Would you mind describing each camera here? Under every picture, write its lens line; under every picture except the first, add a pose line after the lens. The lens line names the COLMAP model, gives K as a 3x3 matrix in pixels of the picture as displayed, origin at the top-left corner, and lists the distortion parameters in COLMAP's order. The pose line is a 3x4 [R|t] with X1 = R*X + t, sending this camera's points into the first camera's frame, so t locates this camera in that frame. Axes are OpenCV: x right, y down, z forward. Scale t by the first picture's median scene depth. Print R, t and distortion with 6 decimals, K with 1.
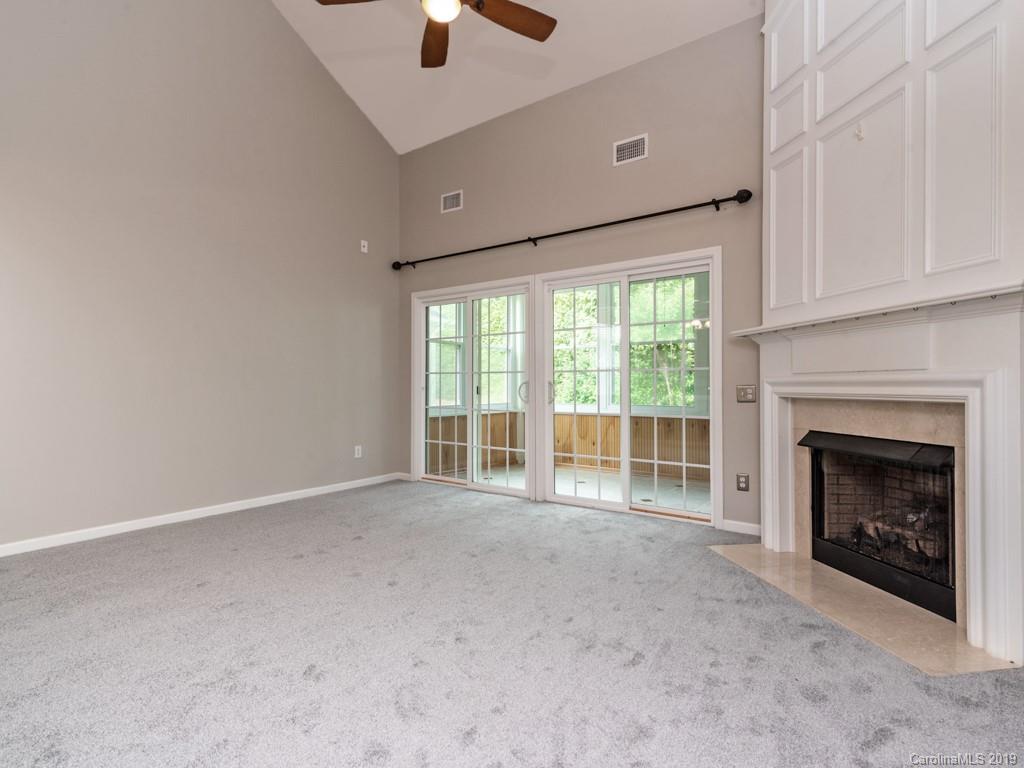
lens RADIAL K [[522.9, 0, 512.0], [0, 522.9, 384.0], [0, 0, 1]] dist [0.036408, 0.000545]
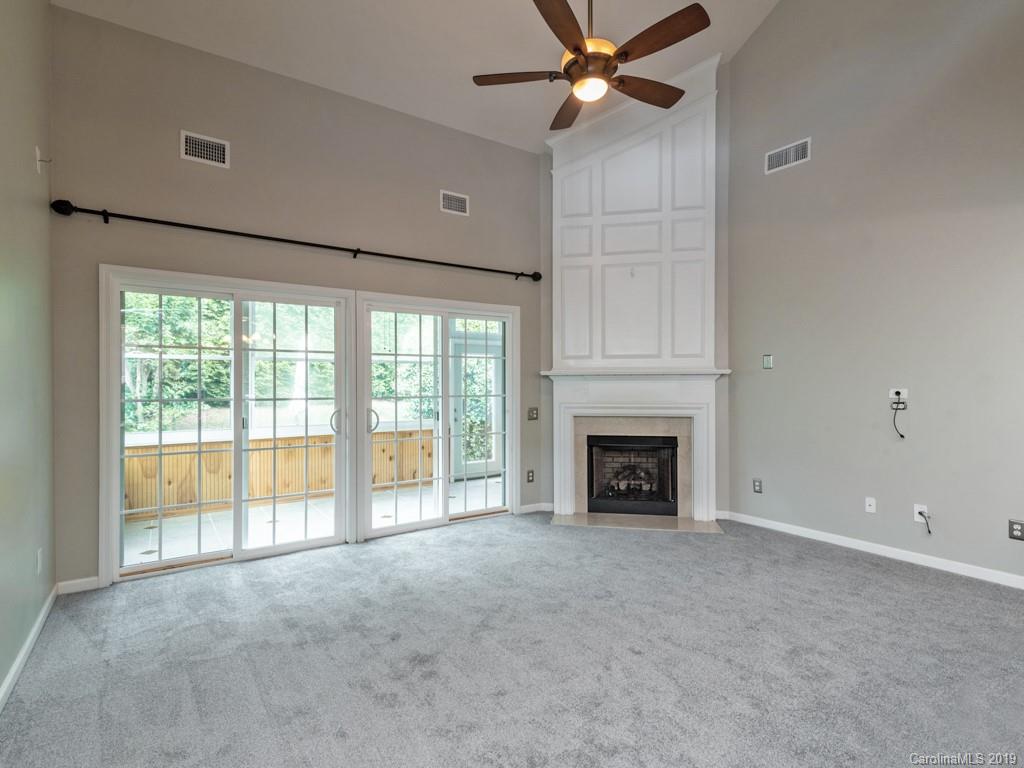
lens RADIAL K [[522.9, 0, 512.0], [0, 522.9, 384.0], [0, 0, 1]] dist [0.036408, 0.000545]
pose [[0.343602, -0.001060, 0.939115, -0.913602], [-0.000642, 0.999999, 0.001364, -0.064696], [-0.939115, -0.001072, 0.343601, 0.567276]]
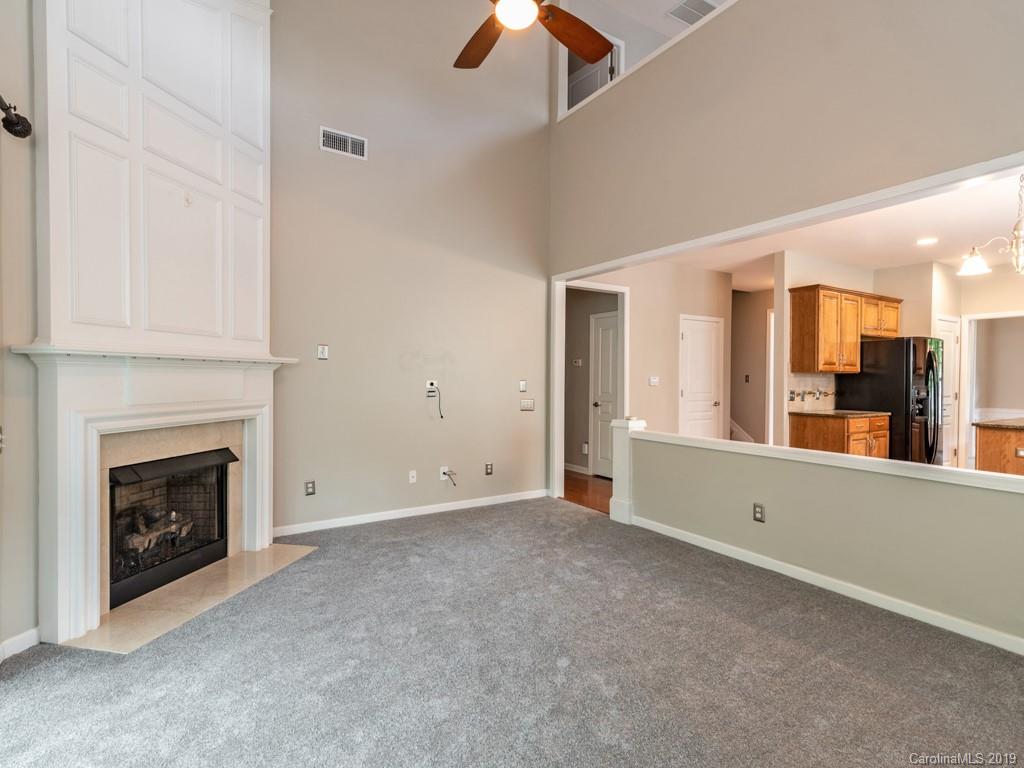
lens RADIAL K [[522.9, 0, 512.0], [0, 522.9, 384.0], [0, 0, 1]] dist [0.036408, 0.000545]
pose [[-0.925046, -0.011962, 0.379667, -0.356731], [-0.008467, 0.999905, 0.010874, -0.061649], [-0.379761, 0.006844, -0.925059, 1.355784]]
